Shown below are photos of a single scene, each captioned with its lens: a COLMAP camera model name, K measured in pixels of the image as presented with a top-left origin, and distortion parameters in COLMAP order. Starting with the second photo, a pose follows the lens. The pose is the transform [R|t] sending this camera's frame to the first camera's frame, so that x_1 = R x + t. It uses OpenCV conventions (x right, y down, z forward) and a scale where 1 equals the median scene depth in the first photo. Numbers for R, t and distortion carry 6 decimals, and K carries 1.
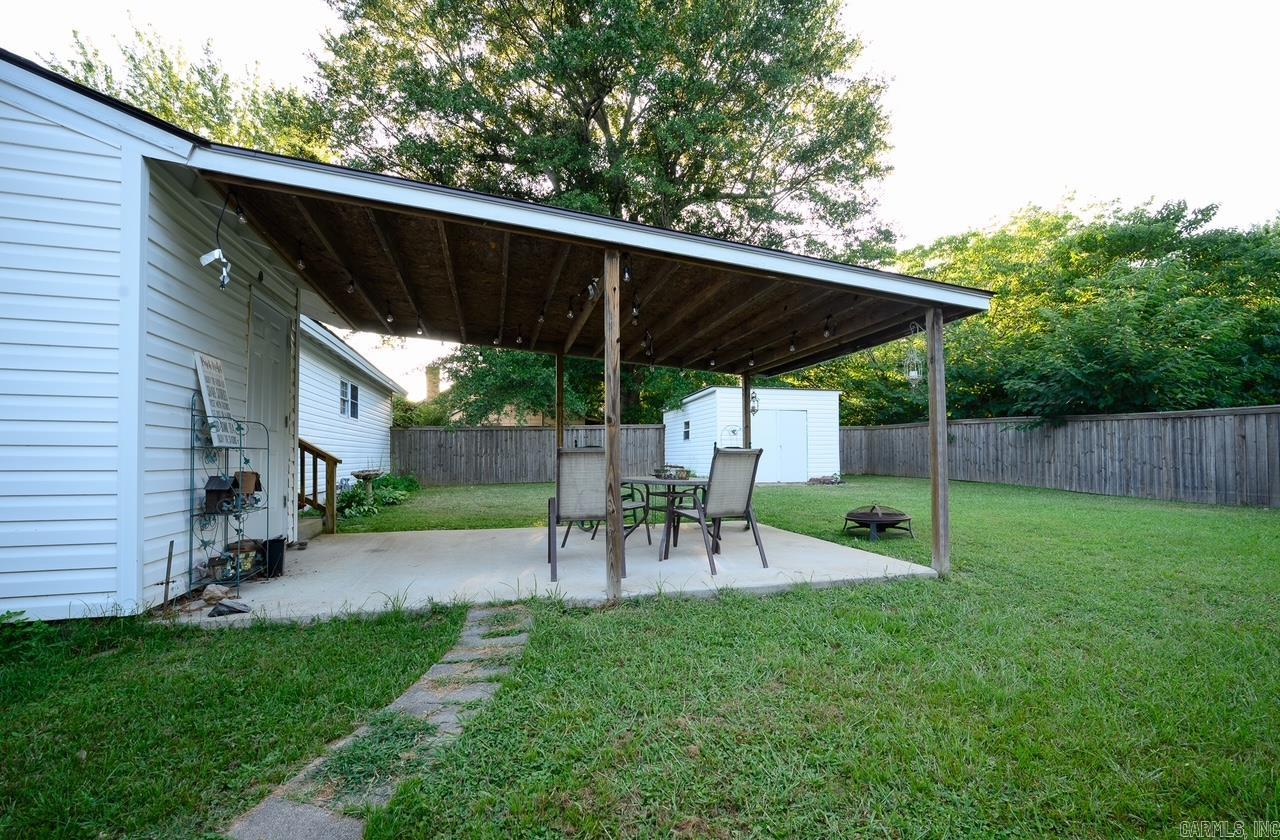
lens RADIAL K [[550.5, 0, 651.9], [0, 550.5, 446.0], [0, 0, 1]] dist [0.001482, 0.000235]
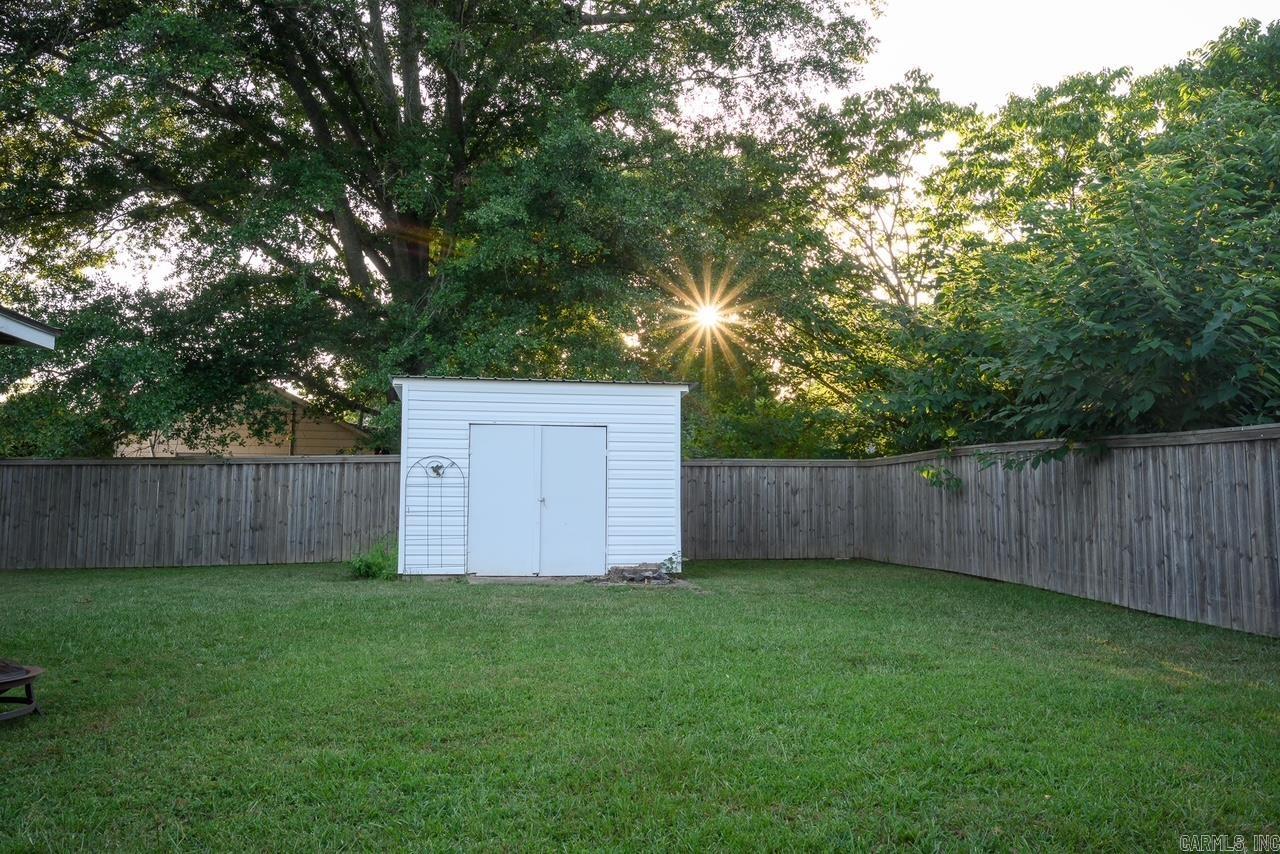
lens RADIAL K [[1000.4, 0, 642.1], [0, 1000.4, 424.9], [0, 0, 1]] dist [-0.005591, -0.000415]
pose [[0.993714, -0.001755, -0.111938, 0.532633], [-0.006188, 0.997487, -0.070574, -0.004935], [0.111781, 0.070823, 0.991206, 0.174021]]
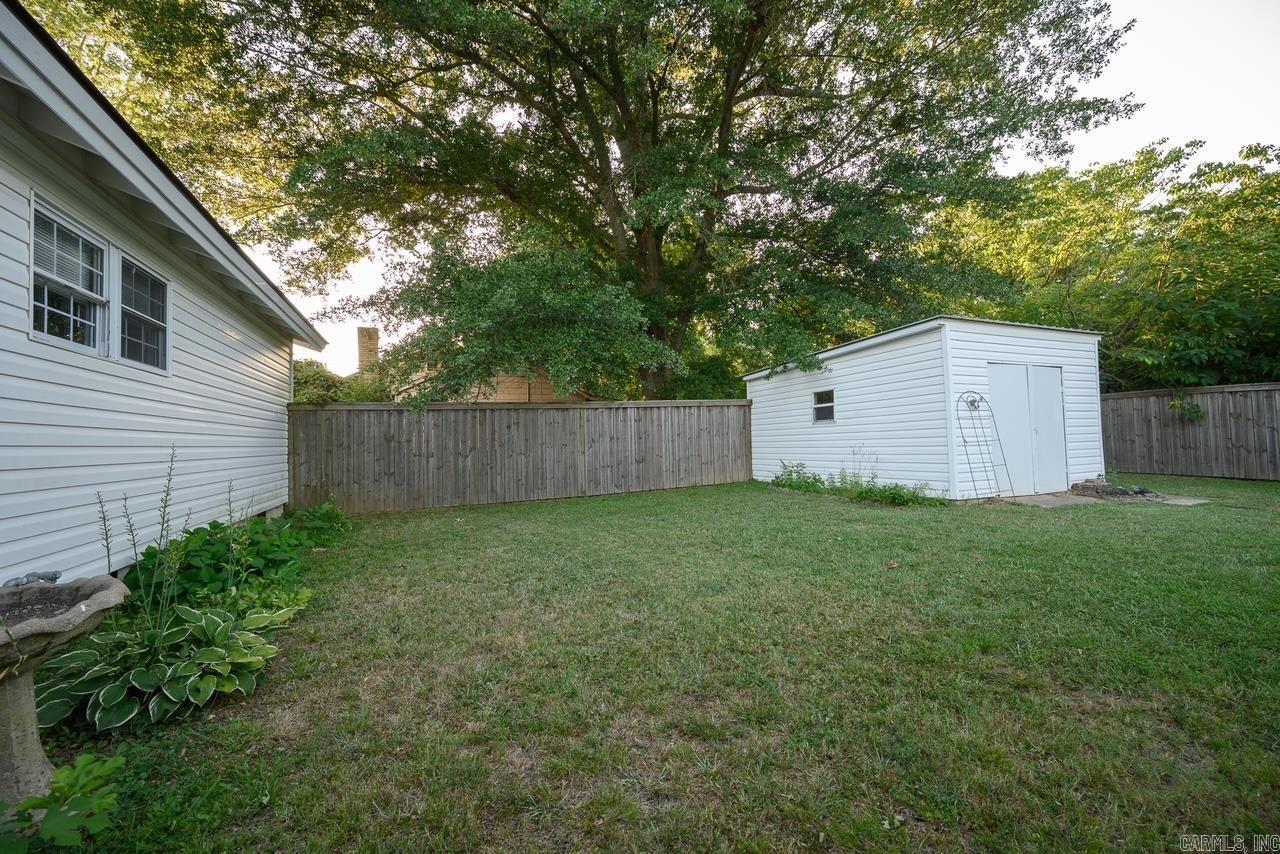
lens RADIAL K [[505.7, 0, 644.8], [0, 505.7, 426.9], [0, 0, 1]] dist [-0.000025, 0.000030]
pose [[0.991291, -0.013732, 0.130970, -0.290216], [0.015501, 0.999802, -0.012501, -0.002134], [-0.130773, 0.014422, 0.991307, 0.687869]]
